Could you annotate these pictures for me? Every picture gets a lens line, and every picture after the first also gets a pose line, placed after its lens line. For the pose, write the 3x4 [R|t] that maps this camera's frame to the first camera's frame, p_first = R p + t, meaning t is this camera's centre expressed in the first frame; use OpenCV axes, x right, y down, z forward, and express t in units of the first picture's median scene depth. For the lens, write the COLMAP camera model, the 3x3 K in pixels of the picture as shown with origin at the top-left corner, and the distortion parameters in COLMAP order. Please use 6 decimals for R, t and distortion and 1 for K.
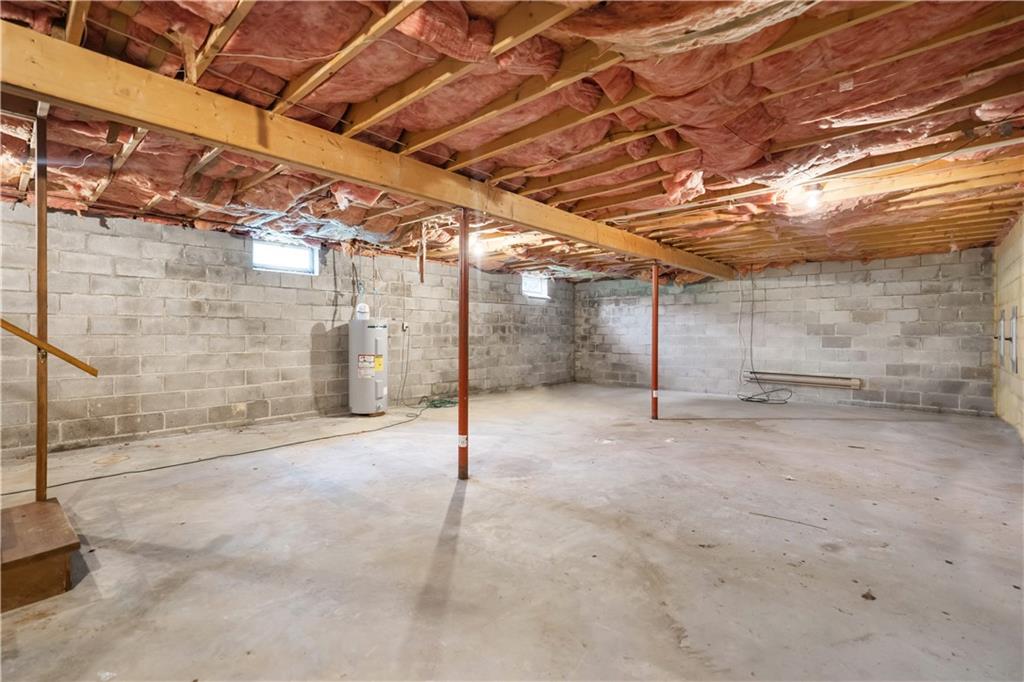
lens RADIAL K [[474.6, 0, 506.1], [0, 474.6, 329.7], [0, 0, 1]] dist [0.000857, 0.001060]
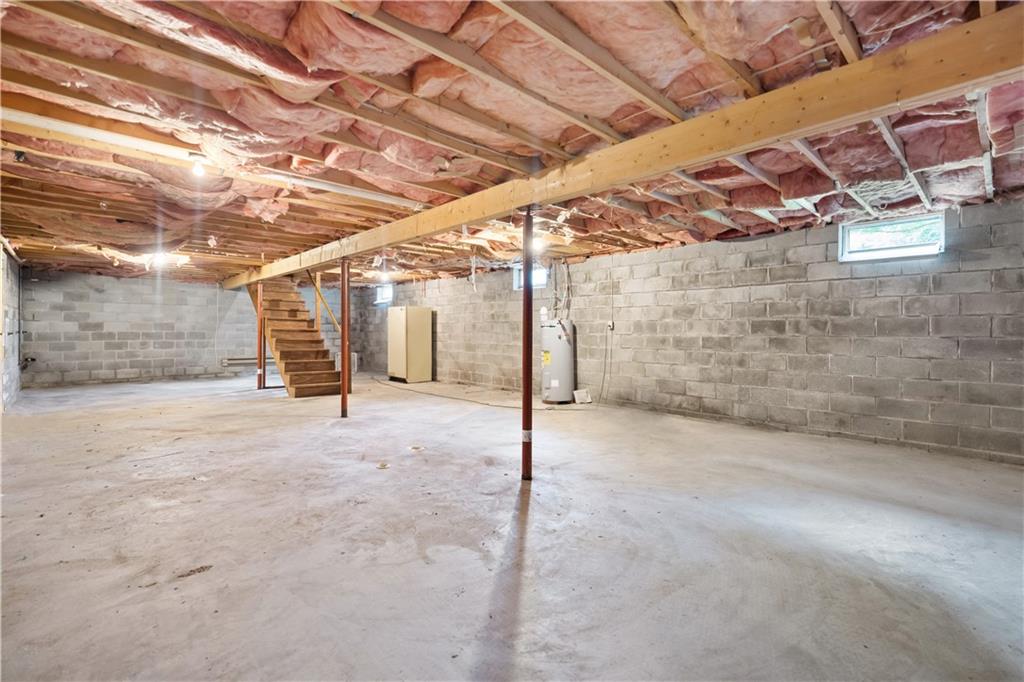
lens RADIAL K [[474.6, 0, 506.1], [0, 474.6, 329.7], [0, 0, 1]] dist [0.000857, 0.001060]
pose [[-0.100050, -0.017263, -0.994833, 0.724039], [-0.009754, 0.999818, -0.016369, 0.018847], [0.994935, 0.008066, -0.100200, 0.827480]]
